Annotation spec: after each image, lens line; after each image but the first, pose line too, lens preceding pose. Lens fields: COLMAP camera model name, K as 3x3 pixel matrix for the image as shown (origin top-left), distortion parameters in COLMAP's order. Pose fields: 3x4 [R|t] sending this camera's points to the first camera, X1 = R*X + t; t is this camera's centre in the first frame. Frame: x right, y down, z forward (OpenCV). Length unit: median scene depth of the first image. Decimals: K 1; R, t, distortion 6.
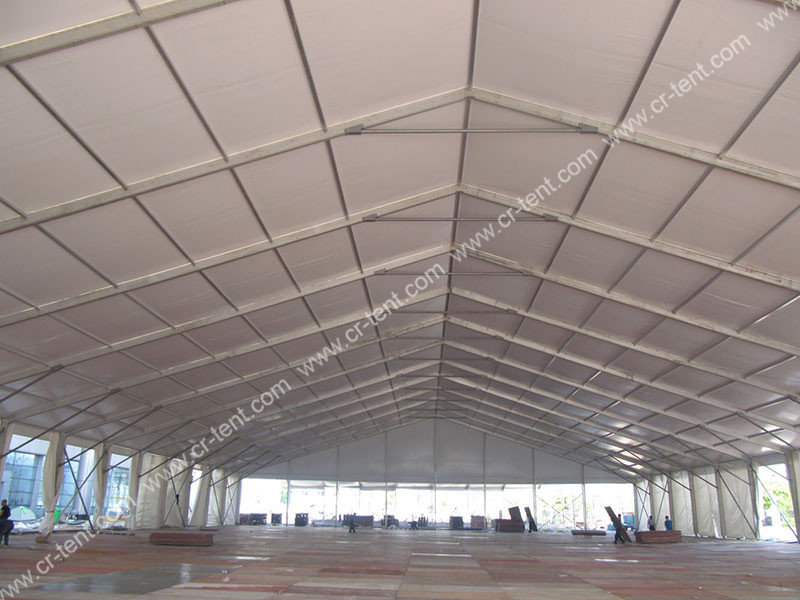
lens RADIAL K [[667.5, 0, 405.7], [0, 667.5, 300.8], [0, 0, 1]] dist [-0.048081, 0.022528]
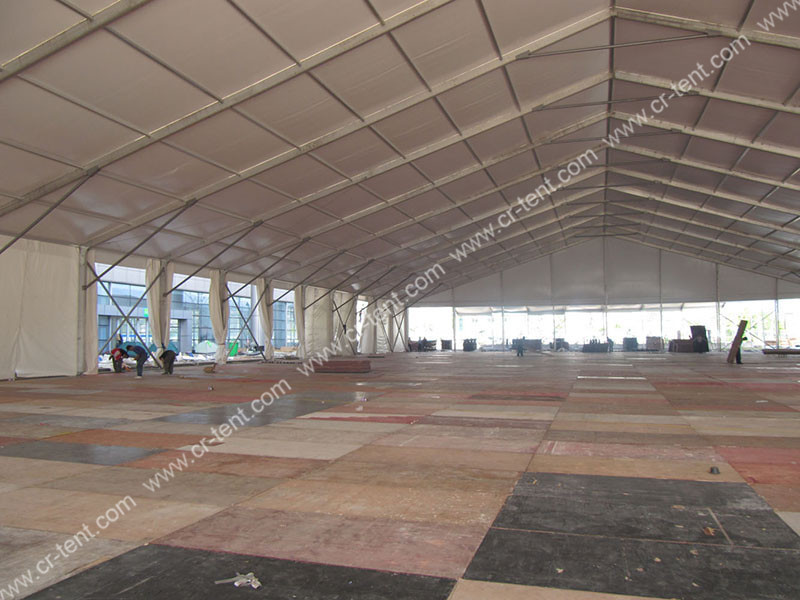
lens RADIAL K [[667.5, 0, 405.7], [0, 667.5, 300.8], [0, 0, 1]] dist [-0.048081, 0.022528]
pose [[0.967333, -0.038520, -0.250564, 0.009246], [0.099845, 0.966390, 0.236899, 0.025536], [0.233017, -0.254178, 0.938667, 0.072128]]
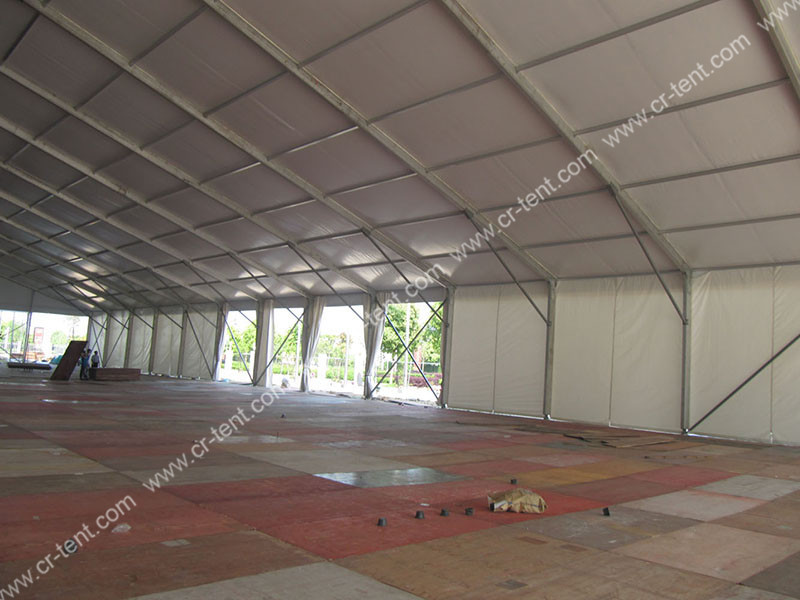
lens RADIAL K [[667.5, 0, 405.7], [0, 667.5, 300.8], [0, 0, 1]] dist [-0.048081, 0.022528]
pose [[0.708055, 0.100099, 0.699027, 0.018762], [-0.260271, 0.957204, 0.126564, 0.039504], [-0.656443, -0.271551, 0.703806, 0.117502]]
